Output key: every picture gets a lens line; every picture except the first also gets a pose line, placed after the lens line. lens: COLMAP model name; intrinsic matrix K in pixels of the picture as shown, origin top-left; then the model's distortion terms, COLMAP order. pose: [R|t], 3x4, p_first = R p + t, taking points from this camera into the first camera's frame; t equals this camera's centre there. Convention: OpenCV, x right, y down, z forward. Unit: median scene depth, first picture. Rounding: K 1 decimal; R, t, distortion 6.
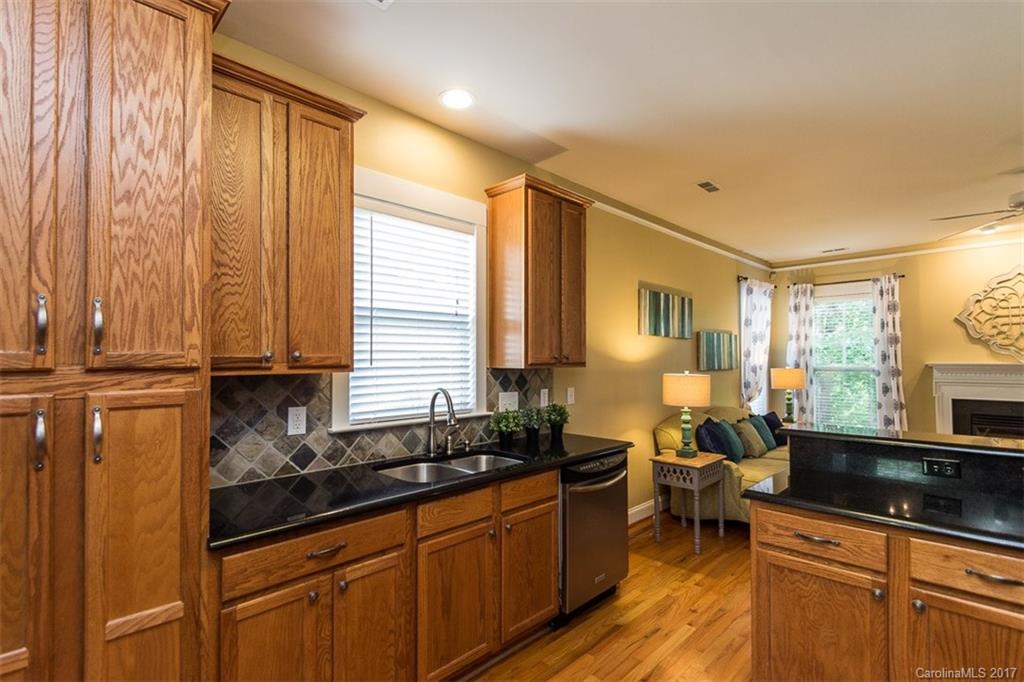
lens RADIAL K [[479.5, 0, 501.4], [0, 479.5, 356.2], [0, 0, 1]] dist [0.002386, -0.001287]
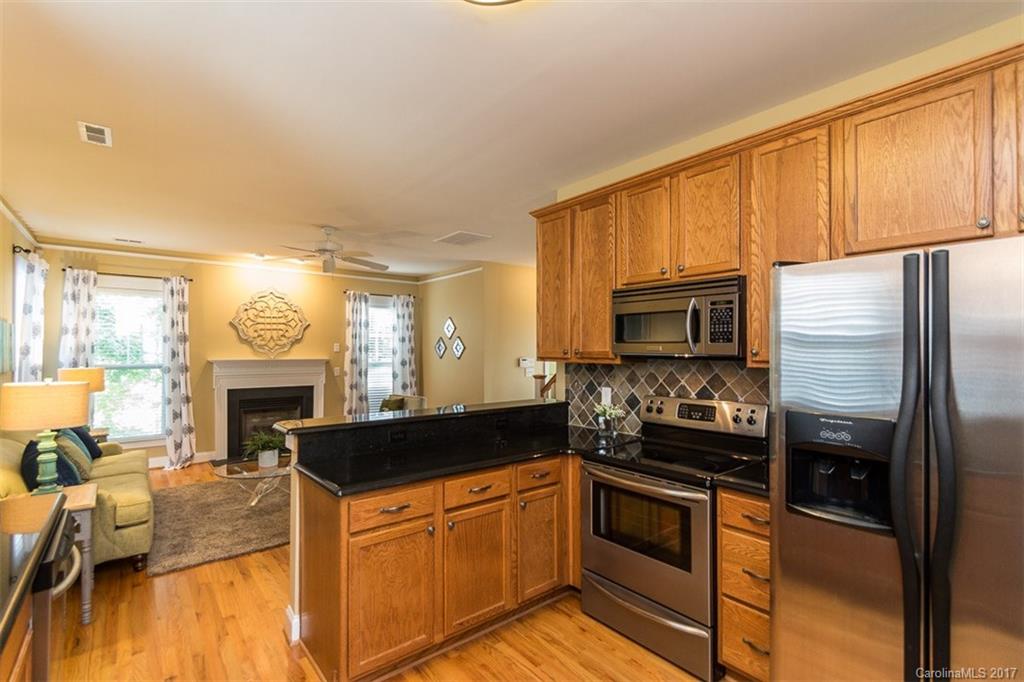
lens RADIAL K [[479.5, 0, 501.7], [0, 479.5, 347.7], [0, 0, 1]] dist [0.002386, -0.001287]
pose [[0.110445, 0.008796, 0.993843, -0.165560], [-0.005142, 0.999953, -0.008278, -0.007846], [-0.993869, -0.004196, 0.110485, 0.179251]]
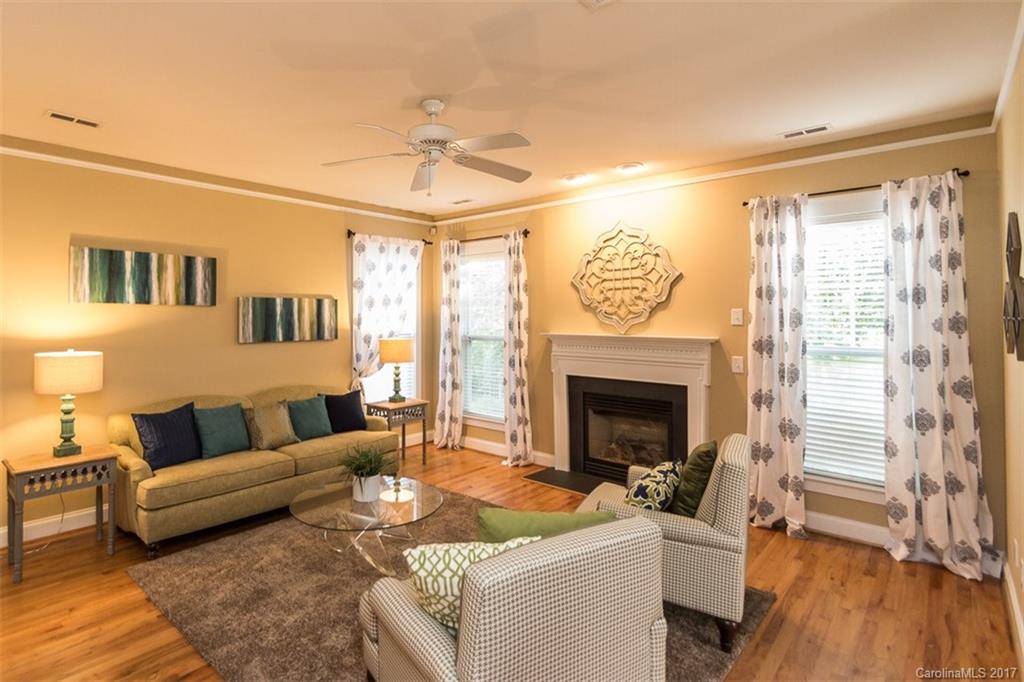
lens RADIAL K [[527.8, 0, 465.0], [0, 527.8, 304.7], [0, 0, 1]] dist [0.016692, 0.000821]
pose [[0.999120, 0.003351, 0.041816, 0.688211], [-0.002622, 0.999844, -0.017484, -0.019562], [-0.041868, 0.017359, 0.998972, 0.055635]]
